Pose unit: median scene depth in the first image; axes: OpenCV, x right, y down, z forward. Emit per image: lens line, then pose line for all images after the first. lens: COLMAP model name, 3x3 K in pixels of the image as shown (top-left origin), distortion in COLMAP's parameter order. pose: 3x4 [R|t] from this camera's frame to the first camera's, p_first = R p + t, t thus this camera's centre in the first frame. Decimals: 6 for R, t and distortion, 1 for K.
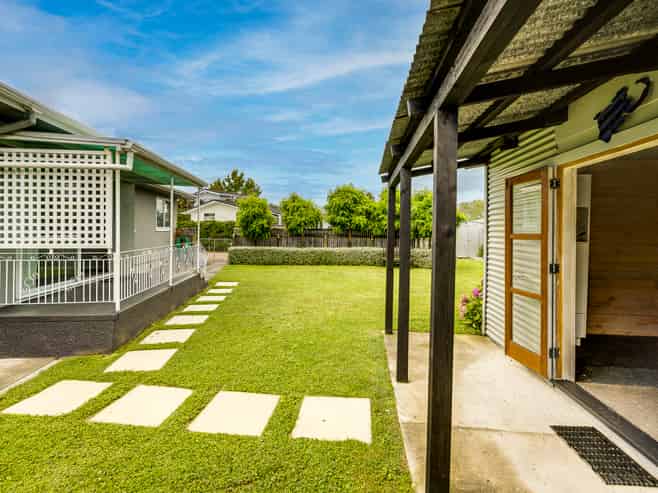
lens RADIAL K [[1436.9, 0, 327.5], [0, 1436.9, 245.6], [0, 0, 1]] dist [0.020972, 0.000000]
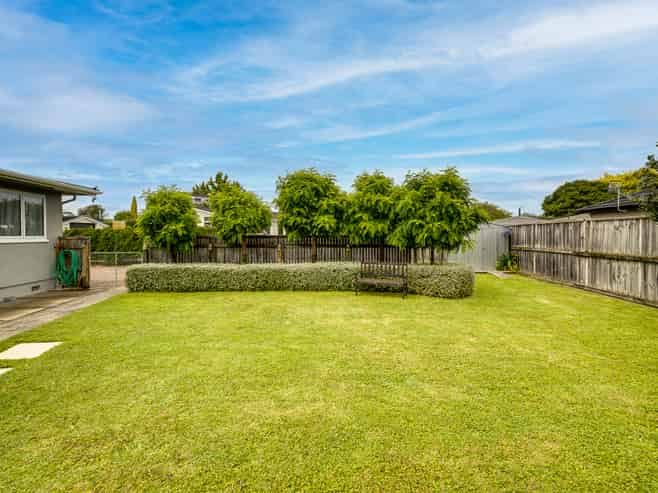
lens RADIAL K [[1436.9, 0, 330.5], [0, 1436.9, 247.0], [0, 0, 1]] dist [0.020972, 0.000000]
pose [[0.999939, -0.011041, 0.000262, 0.023912], [0.011042, 0.999934, -0.003174, -0.003964], [-0.000227, 0.003177, 0.999995, 0.337029]]
